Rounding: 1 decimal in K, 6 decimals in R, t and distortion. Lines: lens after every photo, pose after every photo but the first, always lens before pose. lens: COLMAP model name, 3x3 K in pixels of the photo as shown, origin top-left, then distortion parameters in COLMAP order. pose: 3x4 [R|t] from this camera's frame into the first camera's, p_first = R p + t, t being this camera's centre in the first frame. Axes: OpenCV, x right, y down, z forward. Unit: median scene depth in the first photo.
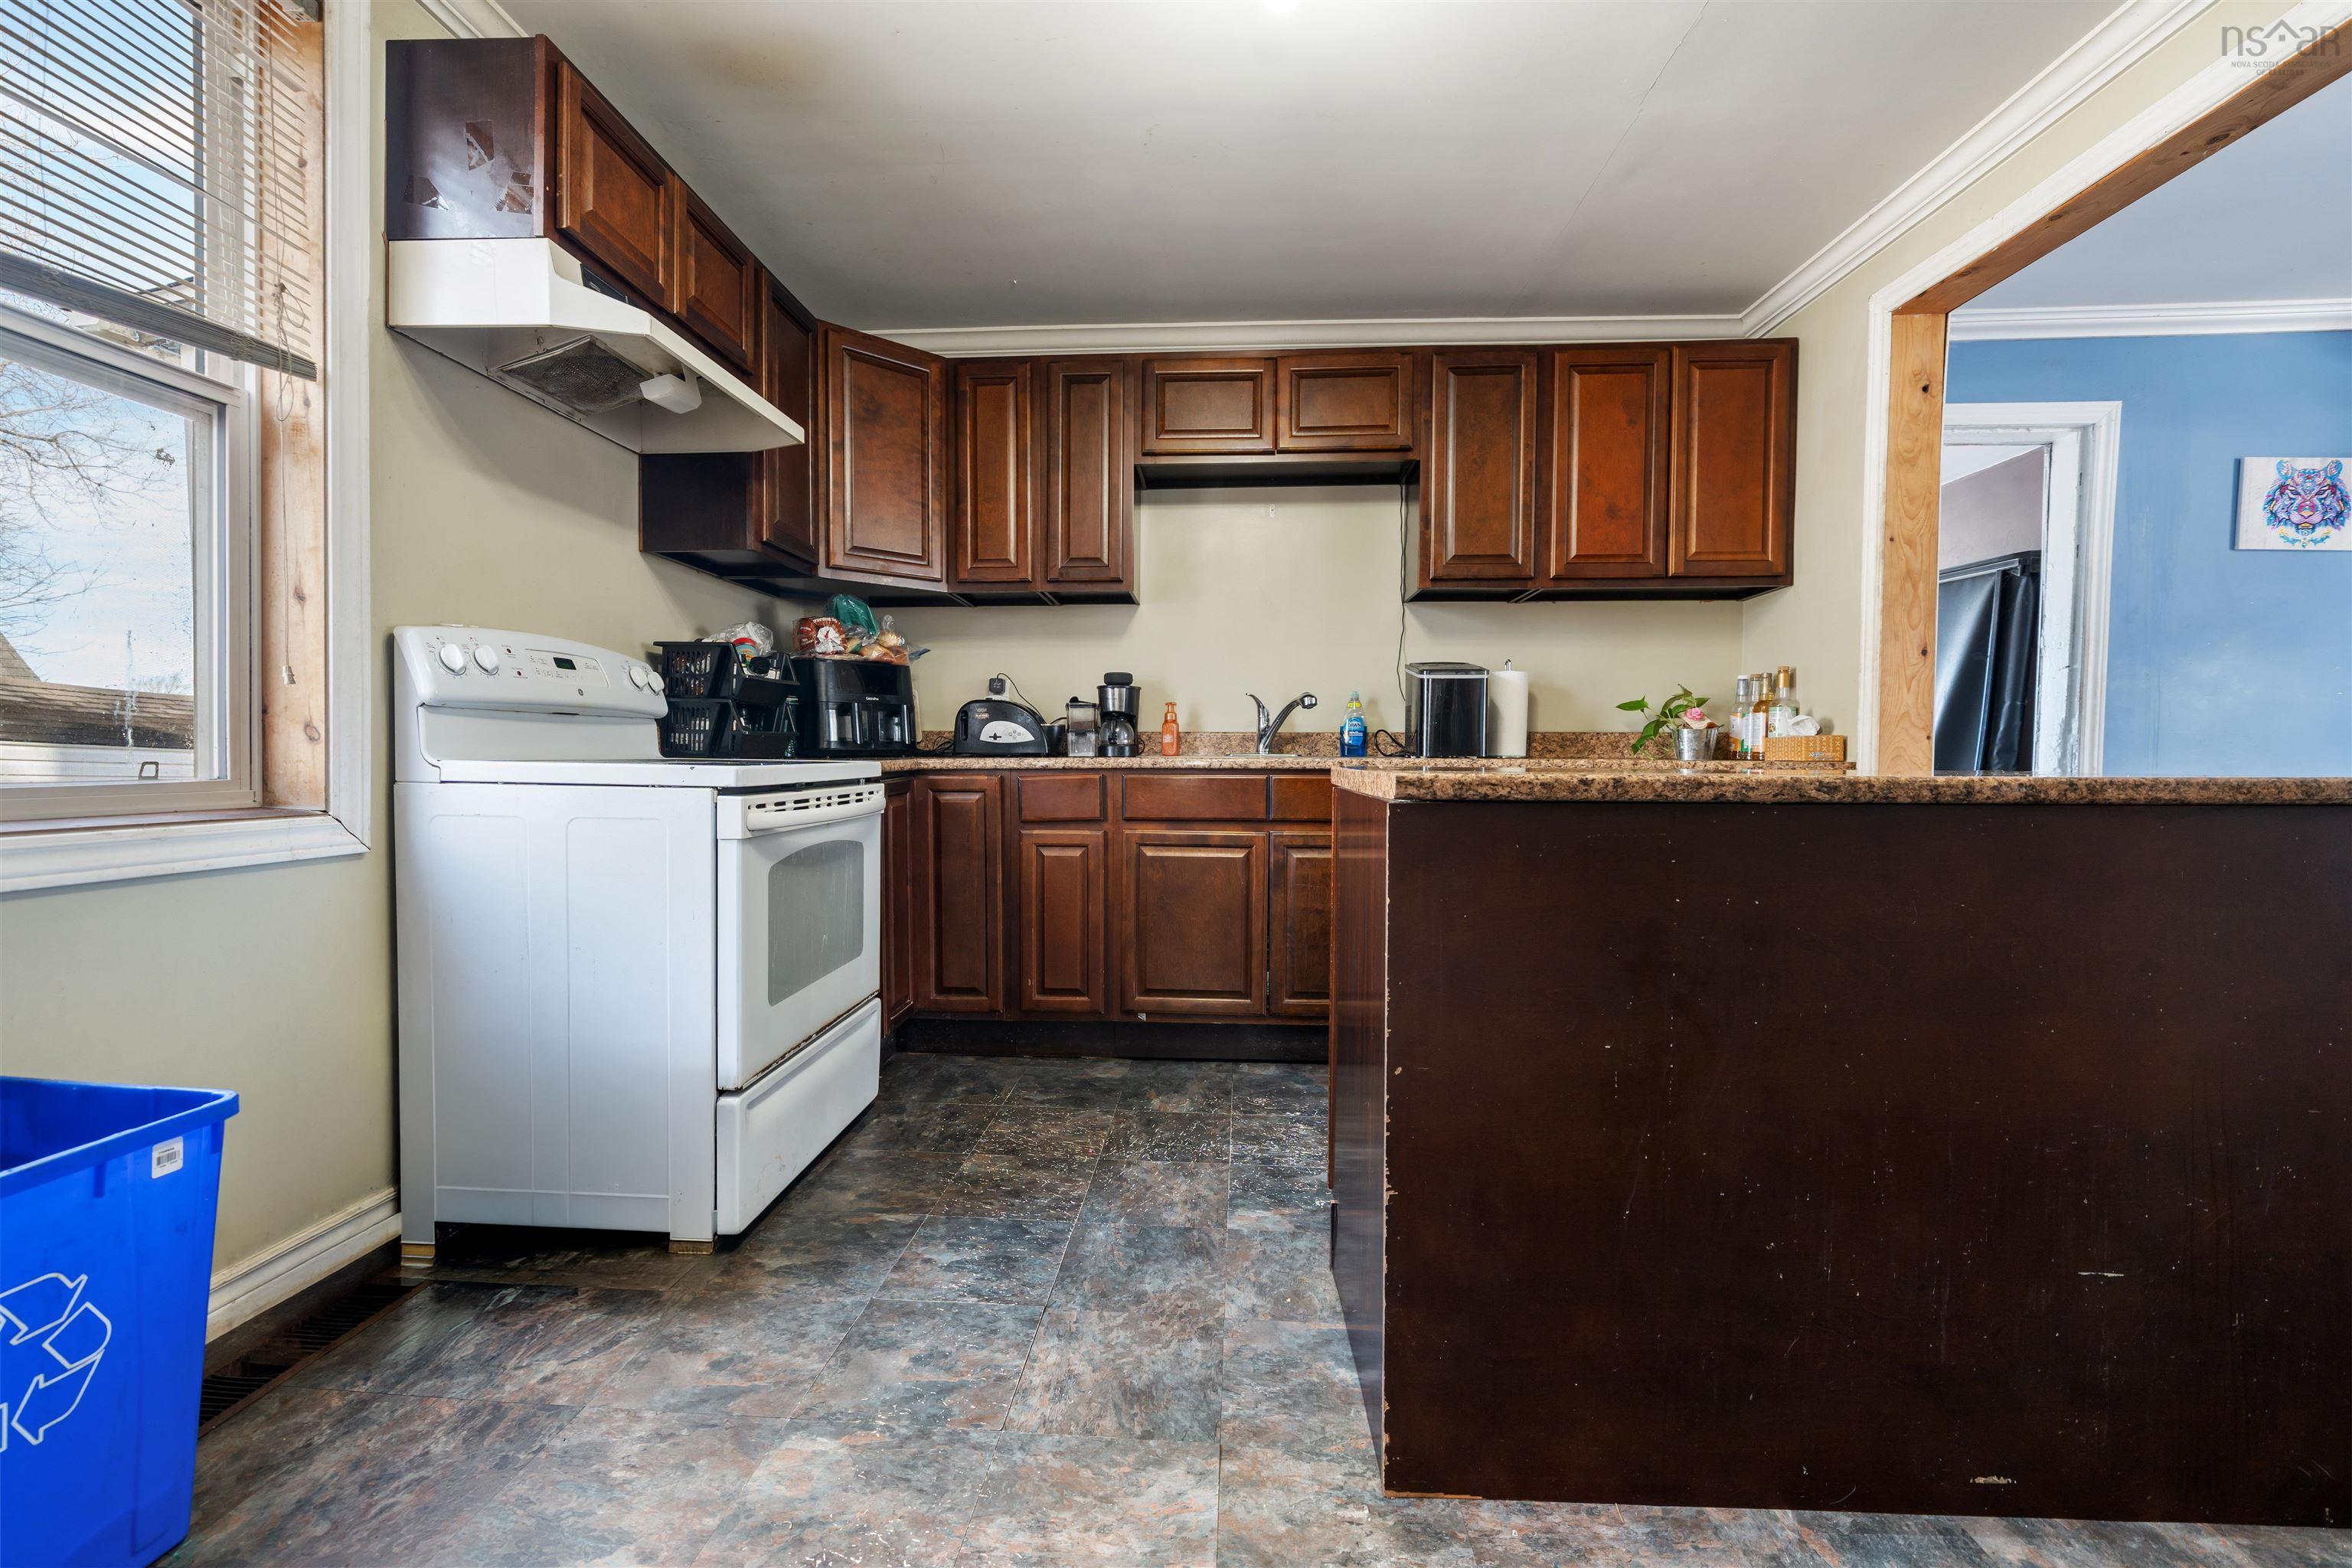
lens RADIAL K [[936.3, 0, 1167.3], [0, 936.3, 799.0], [0, 0, 1]] dist [-0.000468, -0.000225]
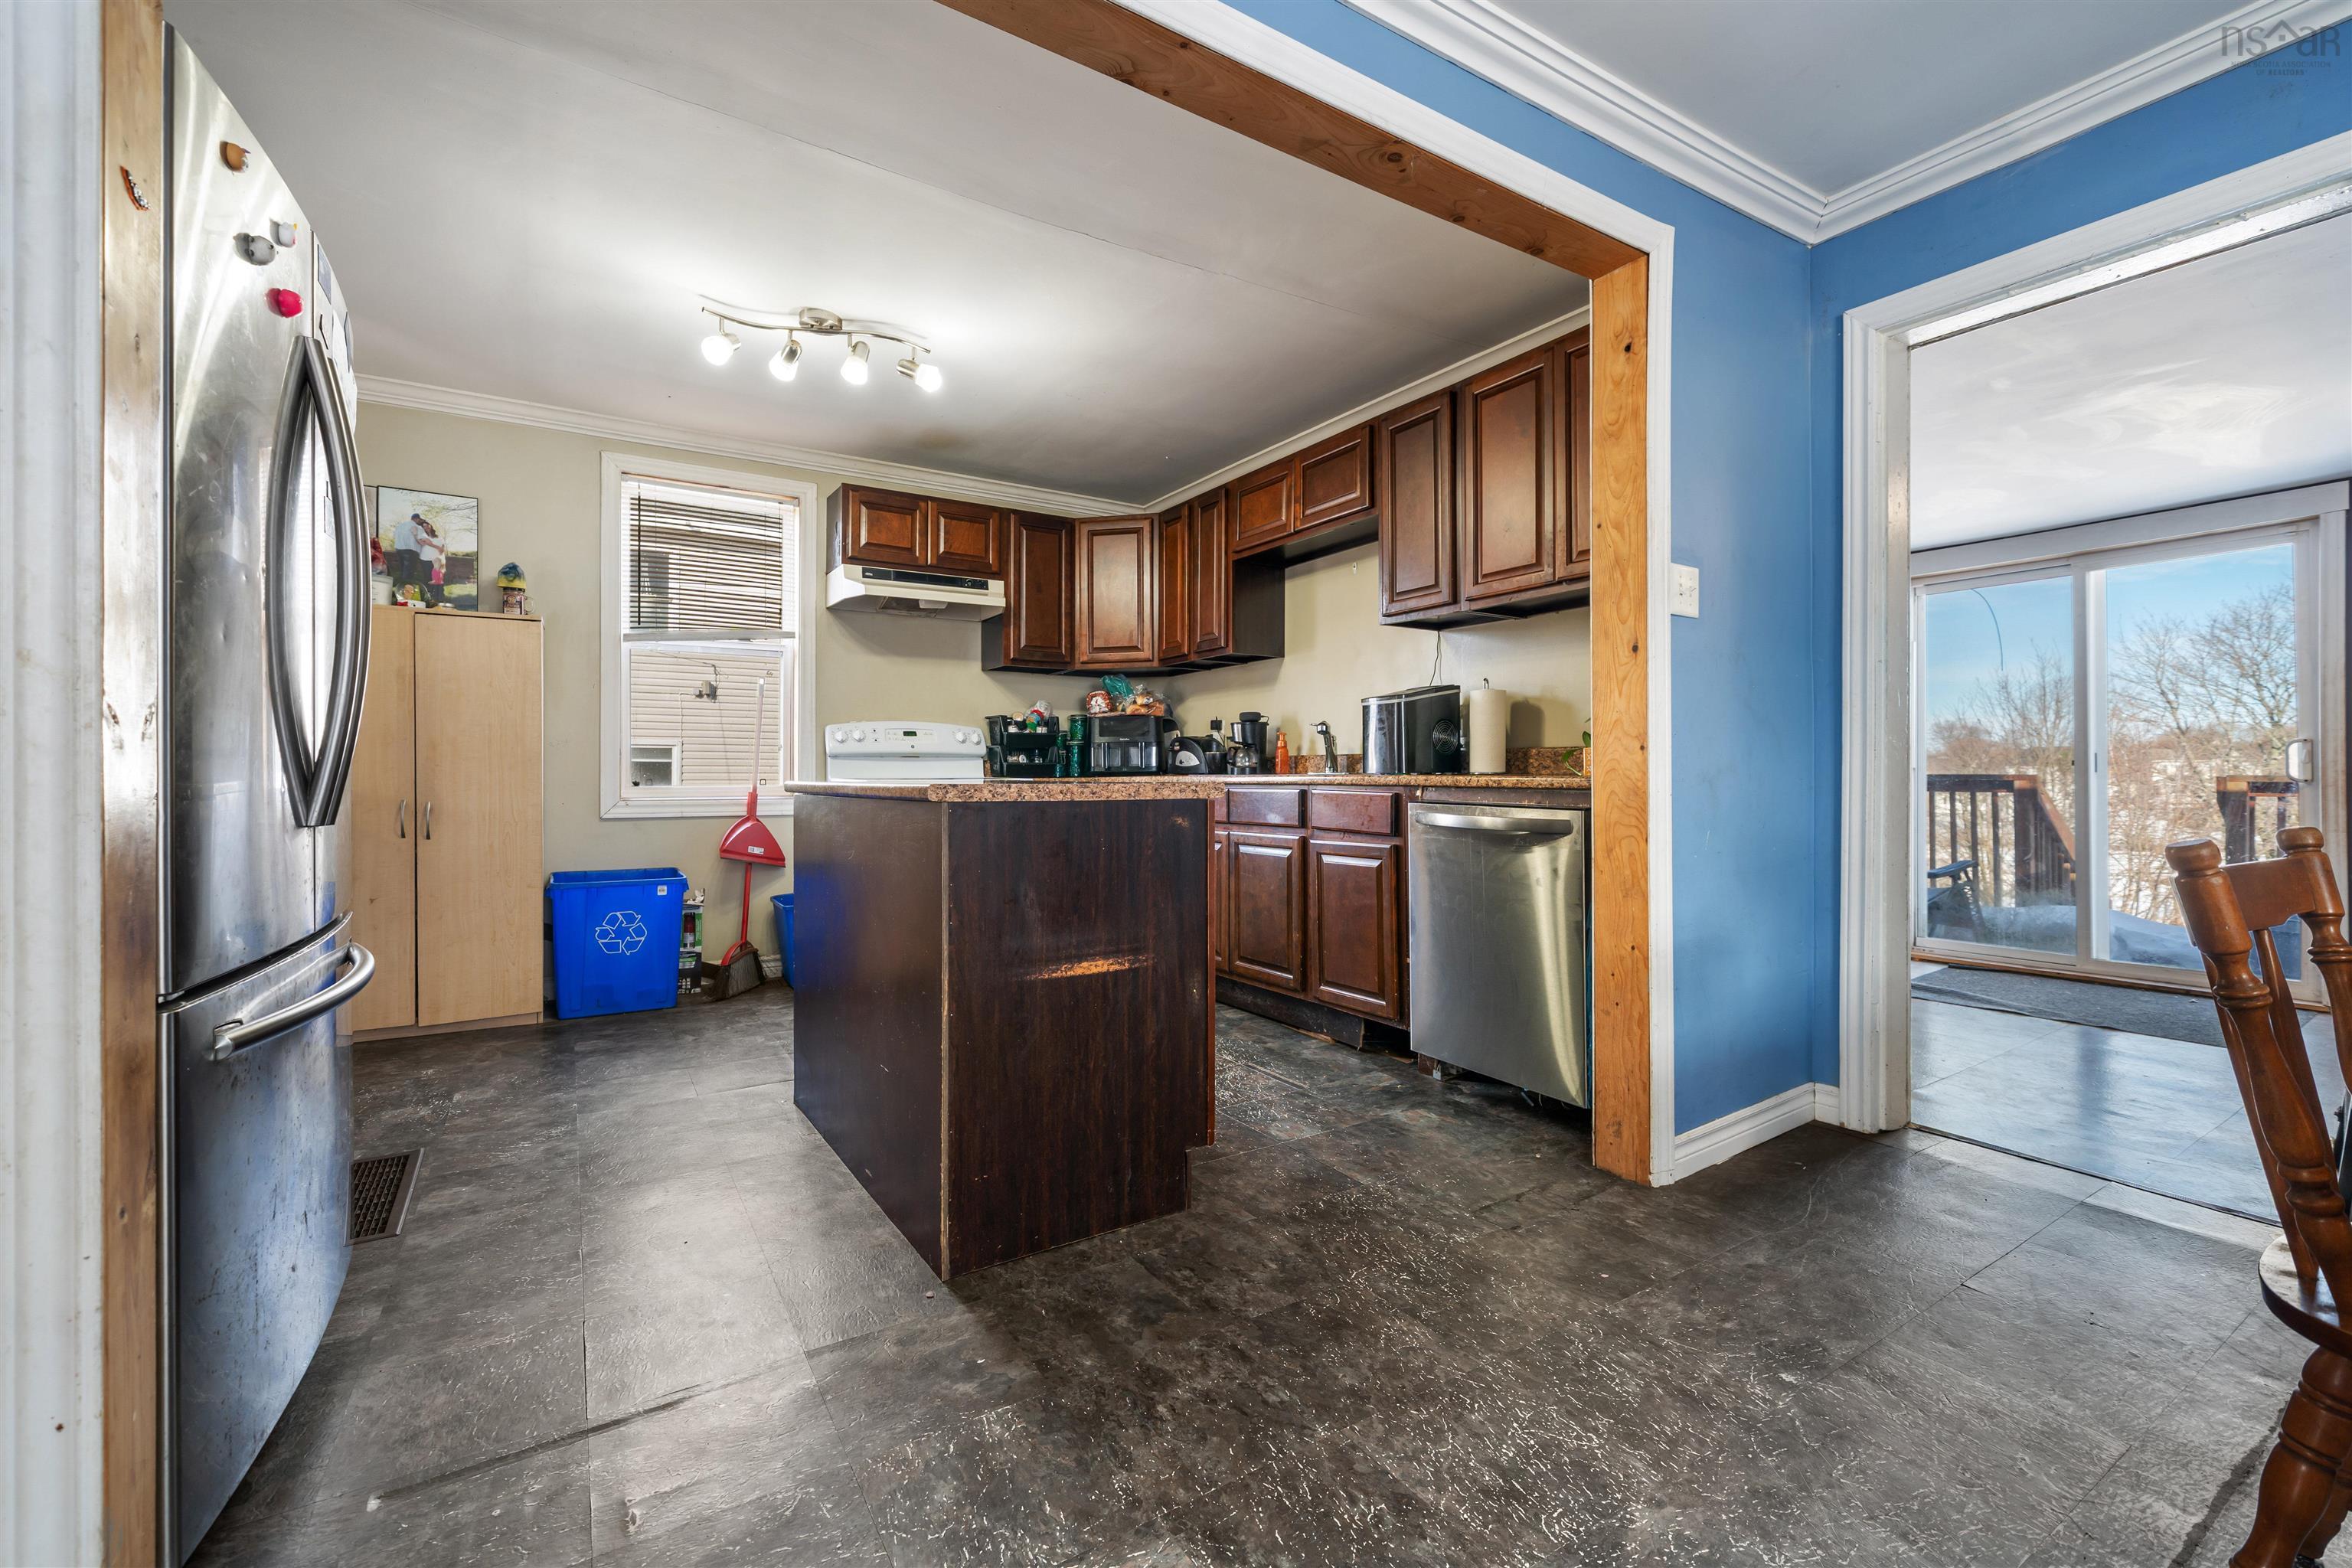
lens RADIAL K [[936.3, 0, 1180.3], [0, 936.3, 777.3], [0, 0, 1]] dist [-0.000468, -0.000225]
pose [[0.611226, -0.003299, -0.791449, 1.227655], [-0.030270, 0.999162, -0.027542, -0.003312], [0.790877, 0.040792, 0.610614, 0.153753]]
